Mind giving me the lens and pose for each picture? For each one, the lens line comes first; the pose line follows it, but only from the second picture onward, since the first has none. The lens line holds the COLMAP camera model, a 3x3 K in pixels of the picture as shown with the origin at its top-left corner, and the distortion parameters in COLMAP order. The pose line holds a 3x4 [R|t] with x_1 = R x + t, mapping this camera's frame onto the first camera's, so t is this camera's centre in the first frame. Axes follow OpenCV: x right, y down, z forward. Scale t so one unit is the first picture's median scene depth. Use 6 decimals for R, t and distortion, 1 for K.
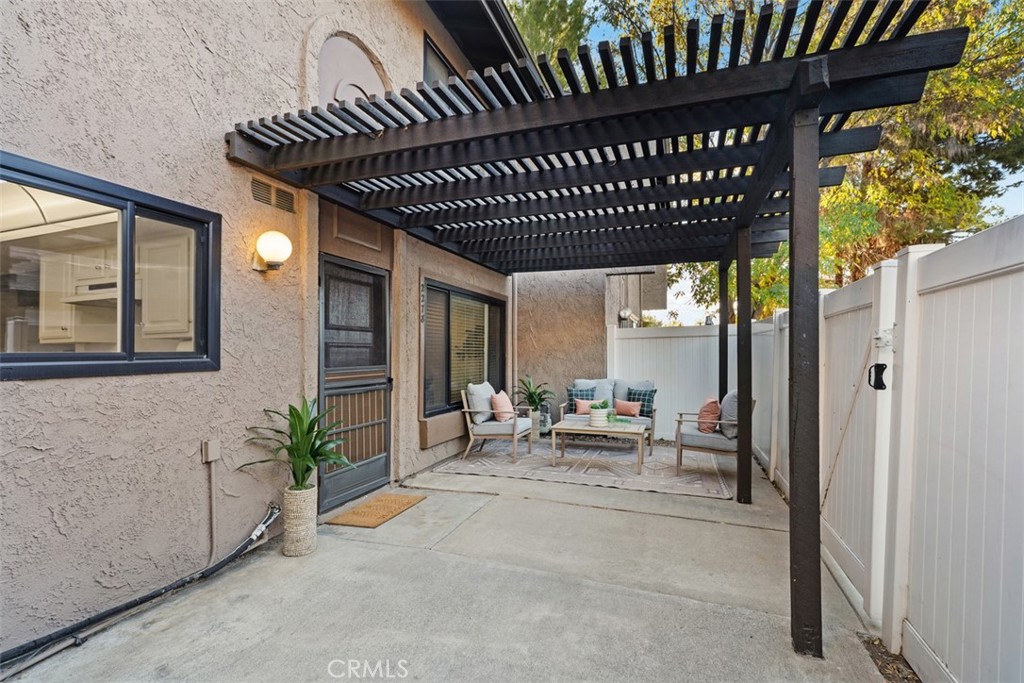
lens RADIAL K [[456.9, 0, 512.0], [0, 456.9, 341.5], [0, 0, 1]] dist [0.001728, -0.000378]
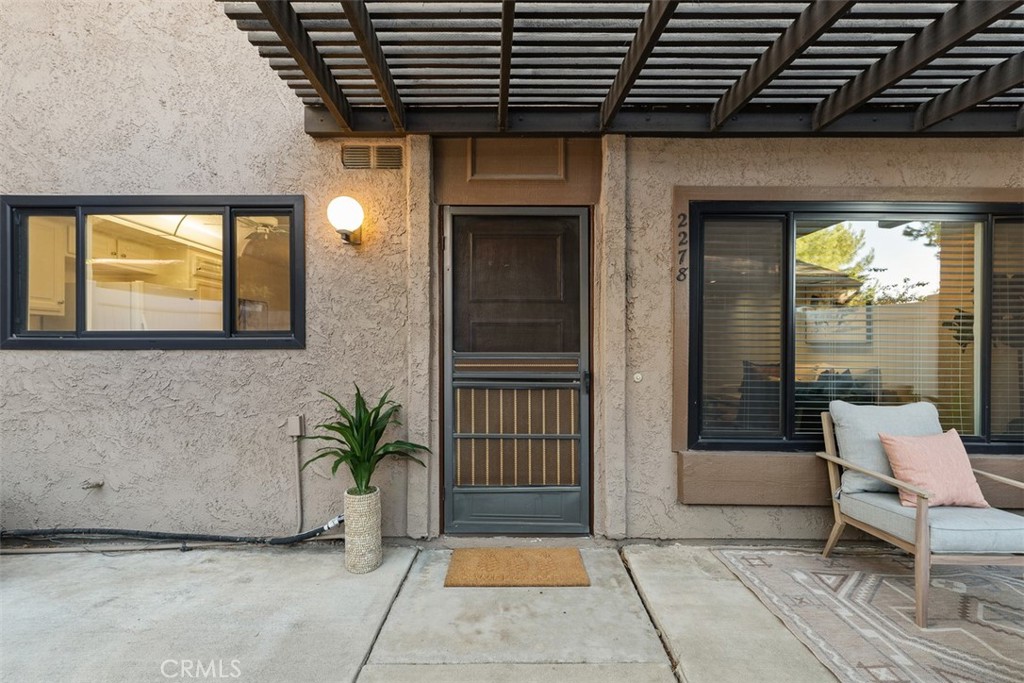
lens RADIAL K [[479.2, 0, 498.3], [0, 479.2, 324.1], [0, 0, 1]] dist [0.005018, 0.000216]
pose [[0.349492, -0.004229, -0.936930, 0.406365], [0.016214, 0.999867, 0.001535, 0.010437], [0.936799, -0.015728, 0.349514, 0.819787]]
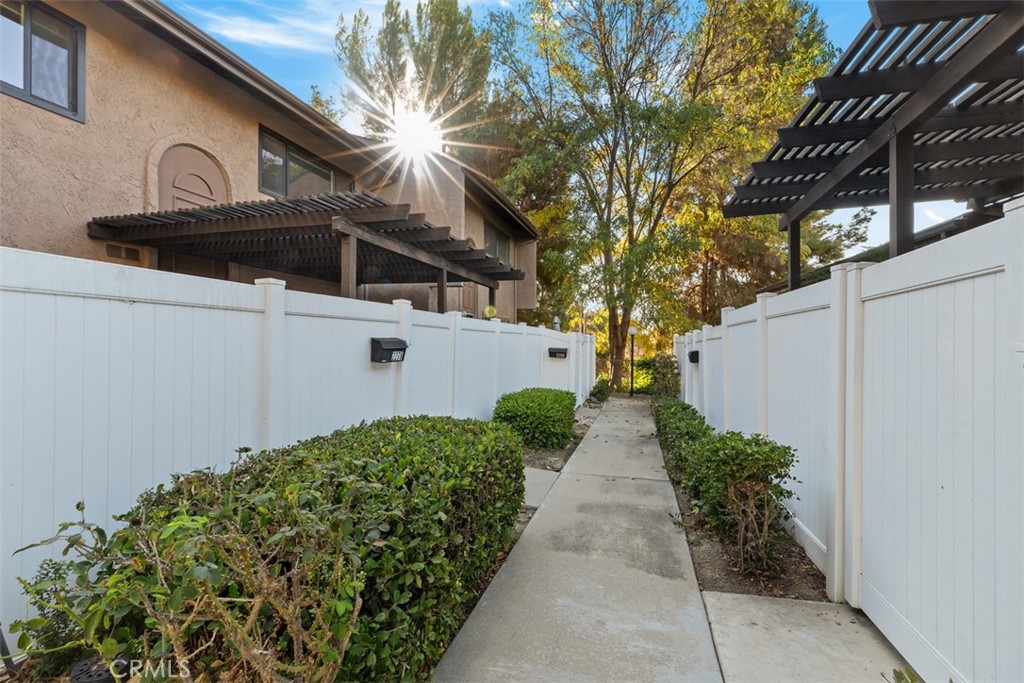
lens RADIAL K [[461.9, 0, 512.0], [0, 461.9, 341.5], [0, 0, 1]] dist [0.001070, 0.000070]
pose [[0.998854, 0.012189, 0.046294, 0.786903], [-0.012958, 0.999782, 0.016357, -0.029027], [-0.046084, -0.016938, 0.998794, -0.738126]]
